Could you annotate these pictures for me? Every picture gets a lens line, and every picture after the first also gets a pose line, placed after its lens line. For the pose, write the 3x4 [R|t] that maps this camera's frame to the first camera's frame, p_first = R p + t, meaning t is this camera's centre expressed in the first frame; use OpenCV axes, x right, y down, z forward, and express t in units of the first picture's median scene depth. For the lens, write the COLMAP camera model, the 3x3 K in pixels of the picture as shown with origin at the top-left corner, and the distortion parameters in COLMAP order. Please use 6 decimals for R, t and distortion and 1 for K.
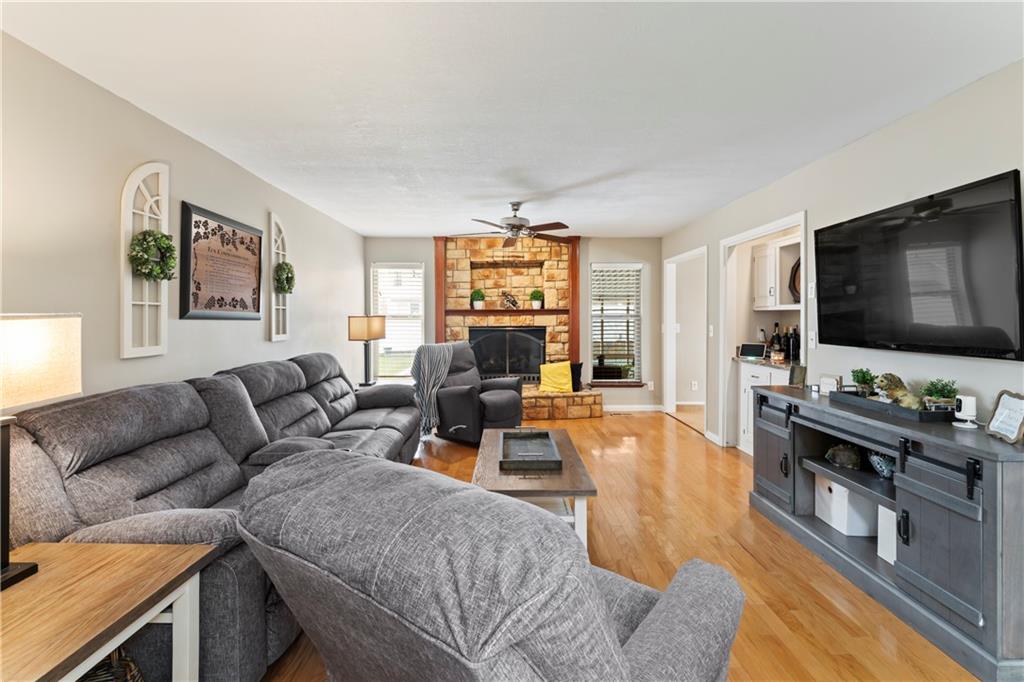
lens RADIAL K [[462.3, 0, 511.9], [0, 462.3, 318.4], [0, 0, 1]] dist [0.000021, -0.001272]
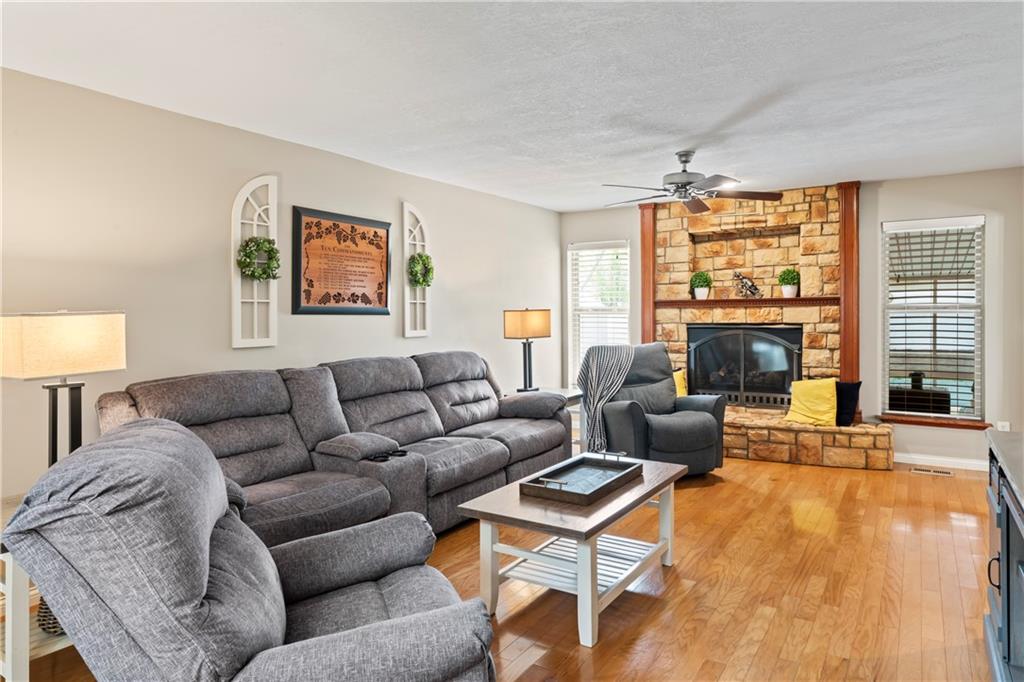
lens RADIAL K [[635.3, 0, 513.1], [0, 635.3, 317.6], [0, 0, 1]] dist [-0.001330, -0.001382]
pose [[0.833921, 0.001036, -0.551883, 0.357944], [0.003968, 0.999961, 0.007873, -0.000307], [0.551870, -0.008755, 0.833884, 0.023649]]
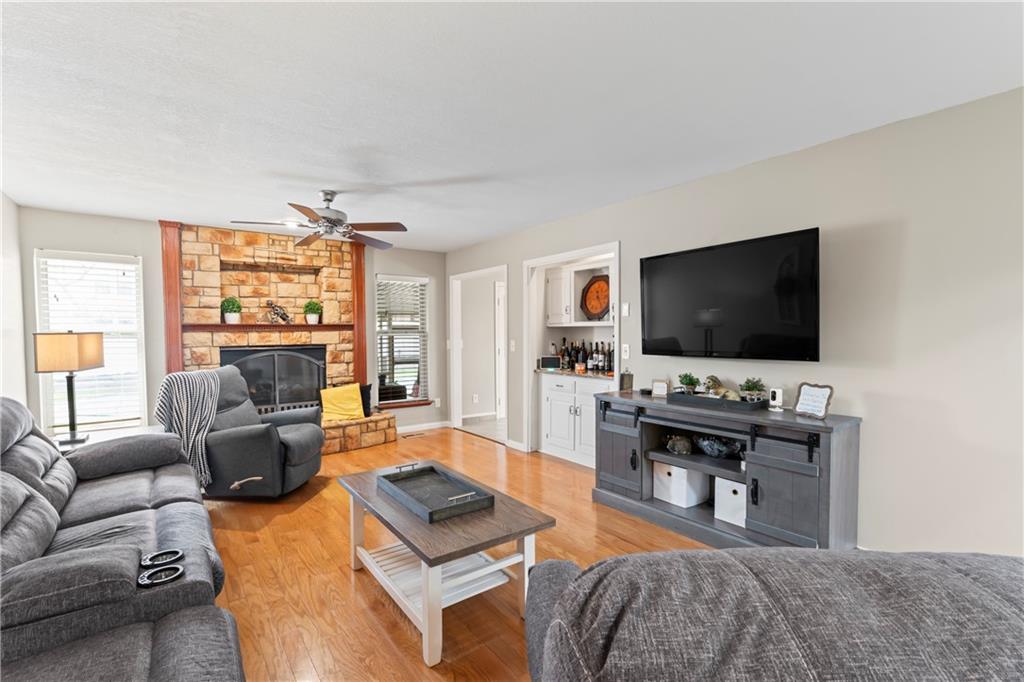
lens RADIAL K [[462.3, 0, 513.1], [0, 462.3, 348.7], [0, 0, 1]] dist [0.000021, -0.001272]
pose [[0.813876, -0.022311, 0.580611, -0.220193], [0.005369, 0.999509, 0.030882, 0.000898], [-0.581014, -0.022017, 0.813595, 0.162337]]
